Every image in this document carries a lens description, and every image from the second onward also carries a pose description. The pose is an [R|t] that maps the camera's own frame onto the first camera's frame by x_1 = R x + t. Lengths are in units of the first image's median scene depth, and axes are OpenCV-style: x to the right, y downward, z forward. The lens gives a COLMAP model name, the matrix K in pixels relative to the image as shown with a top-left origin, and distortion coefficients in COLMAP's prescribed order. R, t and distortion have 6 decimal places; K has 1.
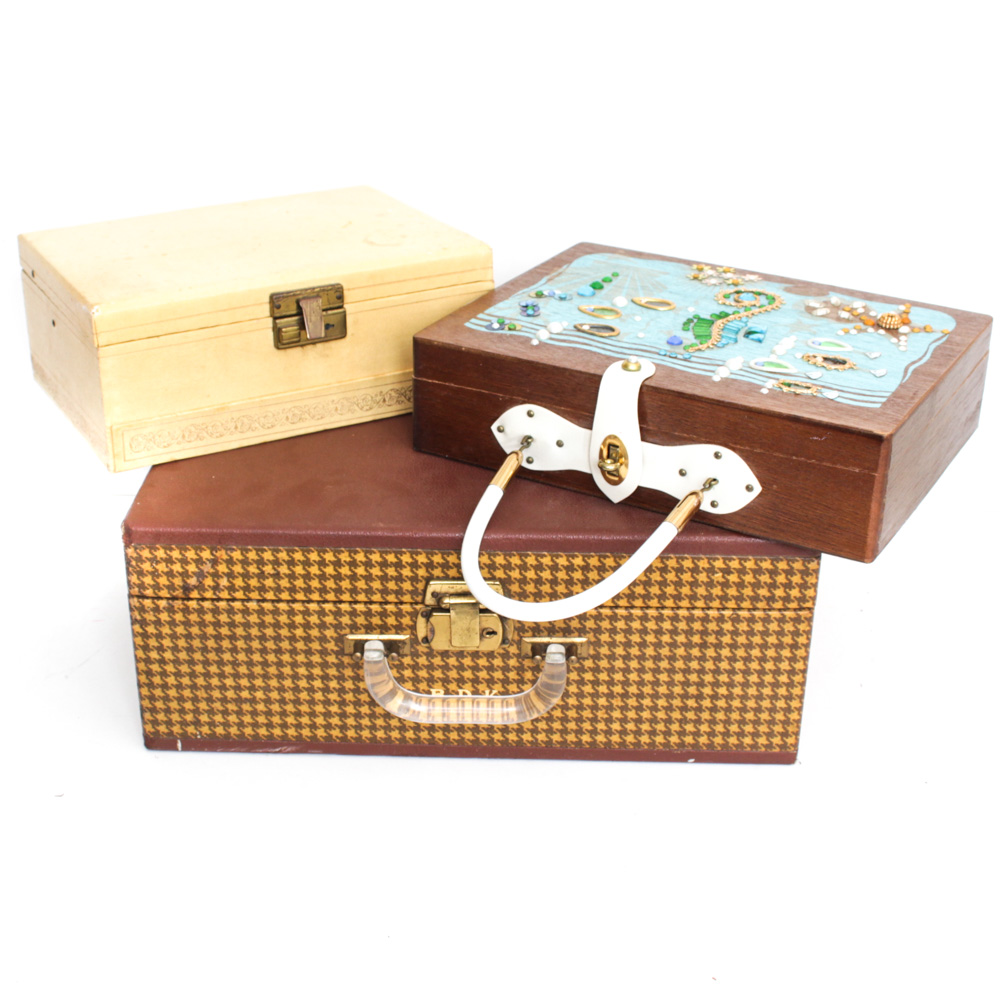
lens RADIAL K [[1570.8, 0, 455.3], [0, 1570.8, 497.8], [0, 0, 1]] dist [-0.127504, 0.000000]
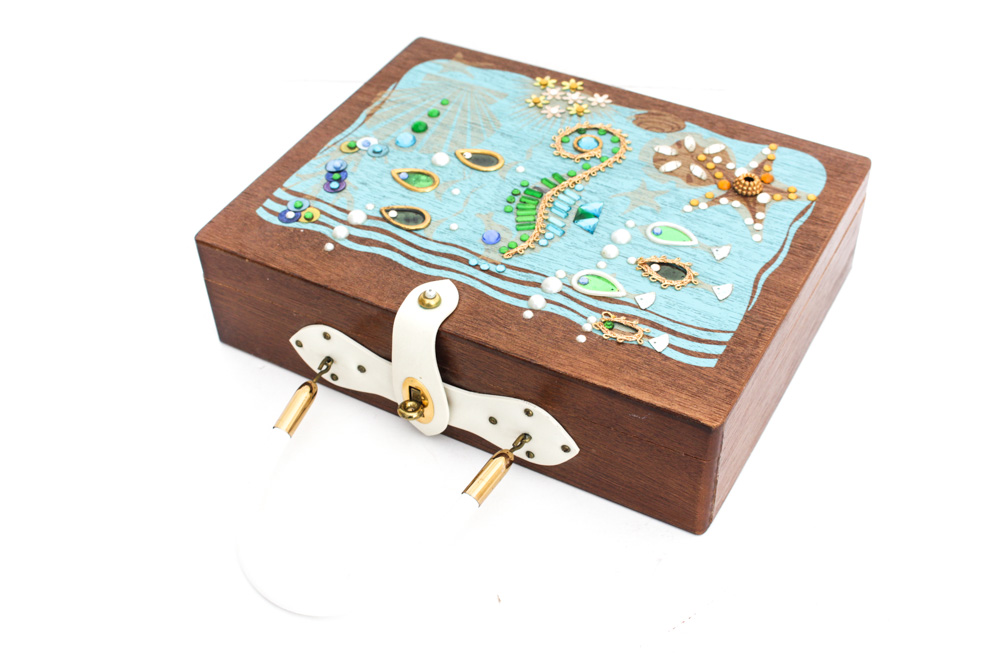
lens RADIAL K [[1257.9, 0, 504.0], [0, 1257.9, 332.6], [0, 0, 1]] dist [-0.093389, 0.000000]
pose [[0.998795, -0.048864, 0.004528, 0.139273], [0.045313, 0.953739, 0.297202, -0.251197], [-0.018841, -0.296639, 0.954804, 0.318471]]
